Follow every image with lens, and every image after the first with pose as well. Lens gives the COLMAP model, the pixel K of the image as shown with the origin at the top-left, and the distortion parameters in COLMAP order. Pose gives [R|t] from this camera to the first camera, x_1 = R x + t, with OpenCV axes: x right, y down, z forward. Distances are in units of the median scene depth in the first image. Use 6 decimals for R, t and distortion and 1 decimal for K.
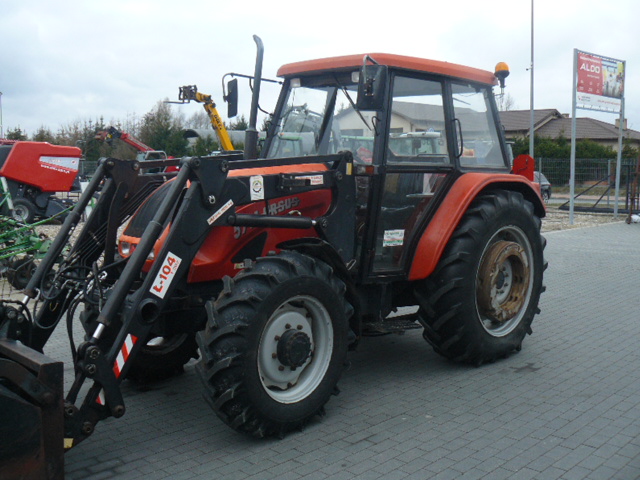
lens RADIAL K [[689.2, 0, 317.9], [0, 689.2, 227.7], [0, 0, 1]] dist [-0.188148, 0.240596]
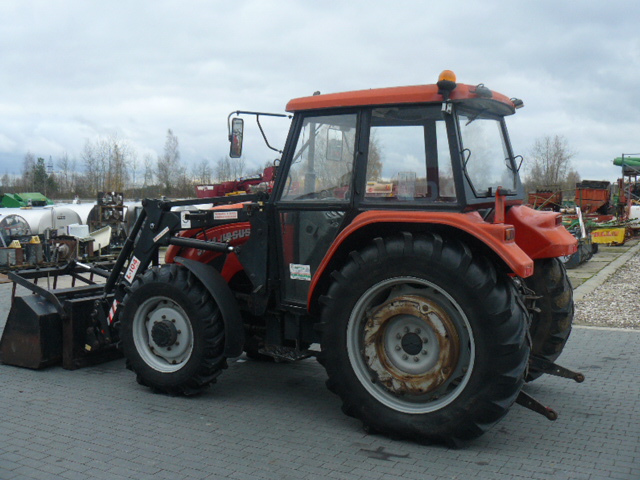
lens RADIAL K [[689.2, 0, 317.9], [0, 689.2, 227.7], [0, 0, 1]] dist [-0.188148, 0.240596]
pose [[0.265525, 0.038655, -0.963329, 1.081131], [-0.076328, 0.996902, 0.018964, -0.071625], [0.961078, 0.068494, 0.267653, 0.710136]]
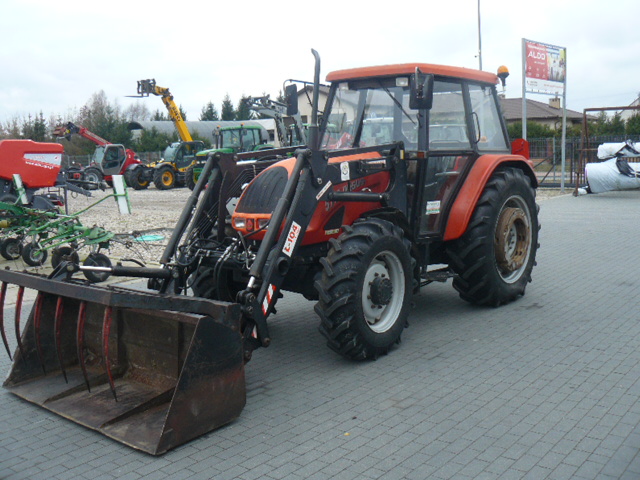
lens RADIAL K [[689.2, 0, 317.9], [0, 689.2, 227.7], [0, 0, 1]] dist [-0.188148, 0.240596]
pose [[0.995079, -0.043869, 0.088850, -0.209358], [0.042106, 0.998879, 0.021620, 0.015109], [-0.089698, -0.017772, 0.995810, -0.241288]]
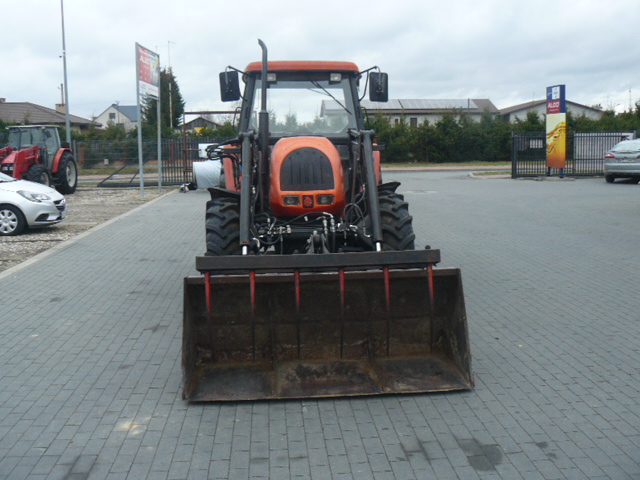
lens RADIAL K [[689.2, 0, 317.9], [0, 689.2, 227.7], [0, 0, 1]] dist [-0.188148, 0.240596]
pose [[0.657054, -0.106784, 0.746242, -1.032406], [0.090179, 0.993942, 0.062827, 0.002811], [-0.748430, 0.026015, 0.662703, 0.067012]]
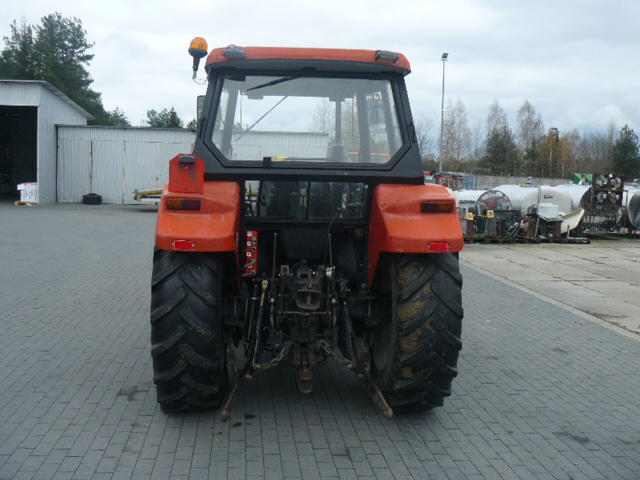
lens RADIAL K [[689.2, 0, 317.9], [0, 689.2, 227.7], [0, 0, 1]] dist [-0.188148, 0.240596]
pose [[-0.631541, 0.034465, -0.774576, 0.829151], [-0.105413, 0.985919, 0.129816, -0.133177], [0.768143, 0.163635, -0.619015, 1.714376]]
